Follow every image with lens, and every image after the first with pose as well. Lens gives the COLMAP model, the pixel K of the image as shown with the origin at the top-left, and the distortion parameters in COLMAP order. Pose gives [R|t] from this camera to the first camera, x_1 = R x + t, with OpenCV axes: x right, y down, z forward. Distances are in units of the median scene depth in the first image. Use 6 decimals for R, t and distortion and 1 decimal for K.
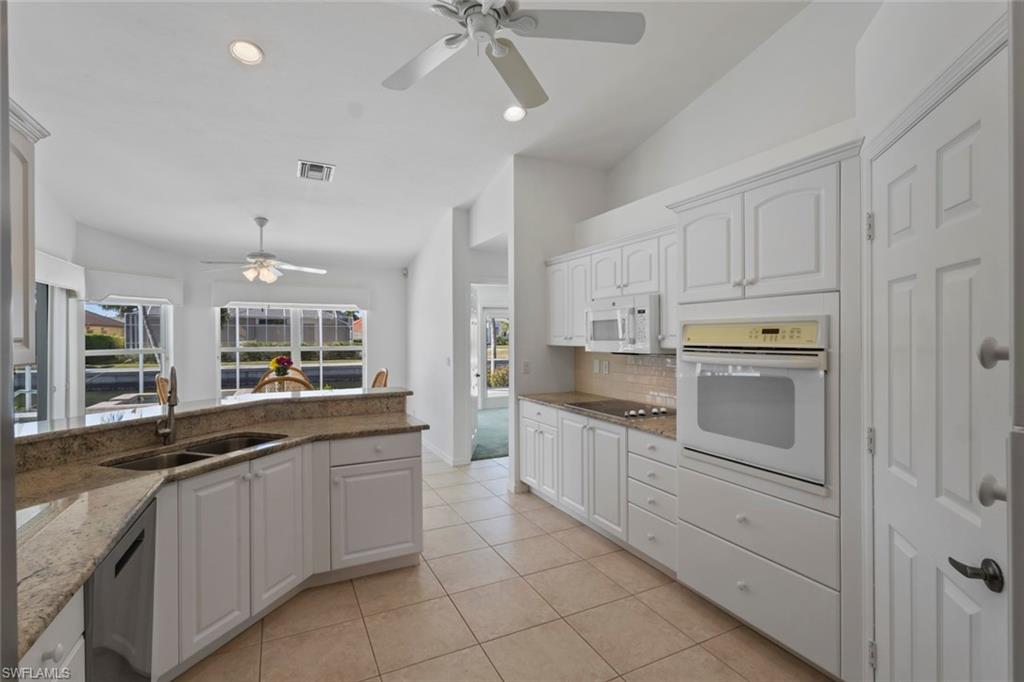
lens RADIAL K [[474.2, 0, 530.6], [0, 474.2, 336.8], [0, 0, 1]] dist [0.004091, -0.000401]
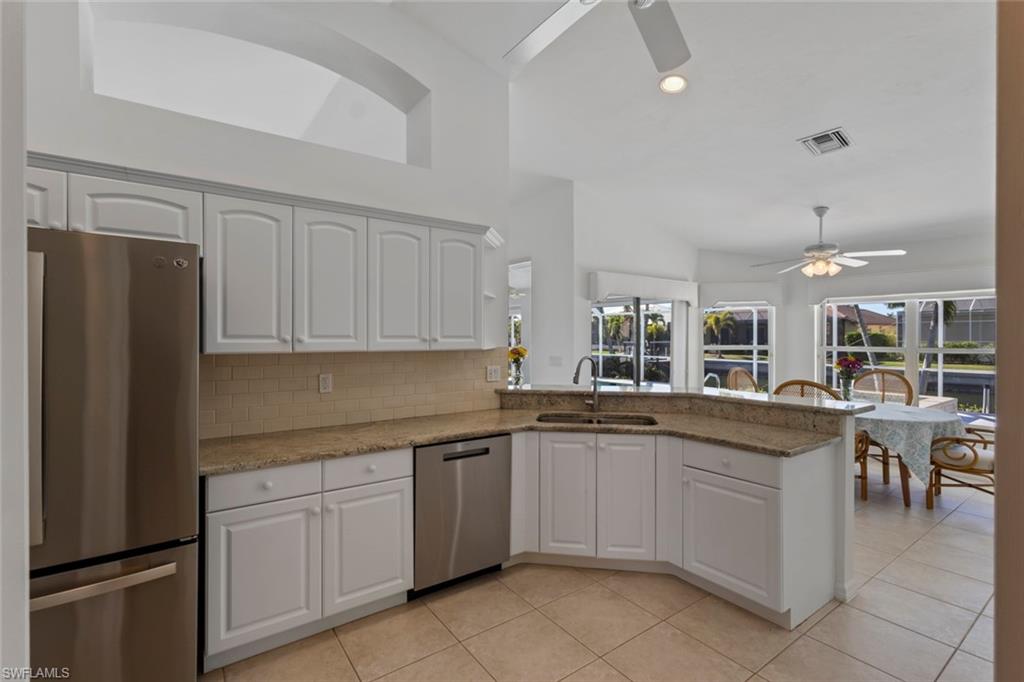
lens RADIAL K [[474.2, 0, 507.3], [0, 474.2, 339.9], [0, 0, 1]] dist [0.004091, -0.000401]
pose [[0.120537, 0.007824, -0.992678, 0.333810], [0.003404, 0.999960, 0.008294, 0.000176], [0.992703, -0.004379, 0.120506, 0.325106]]
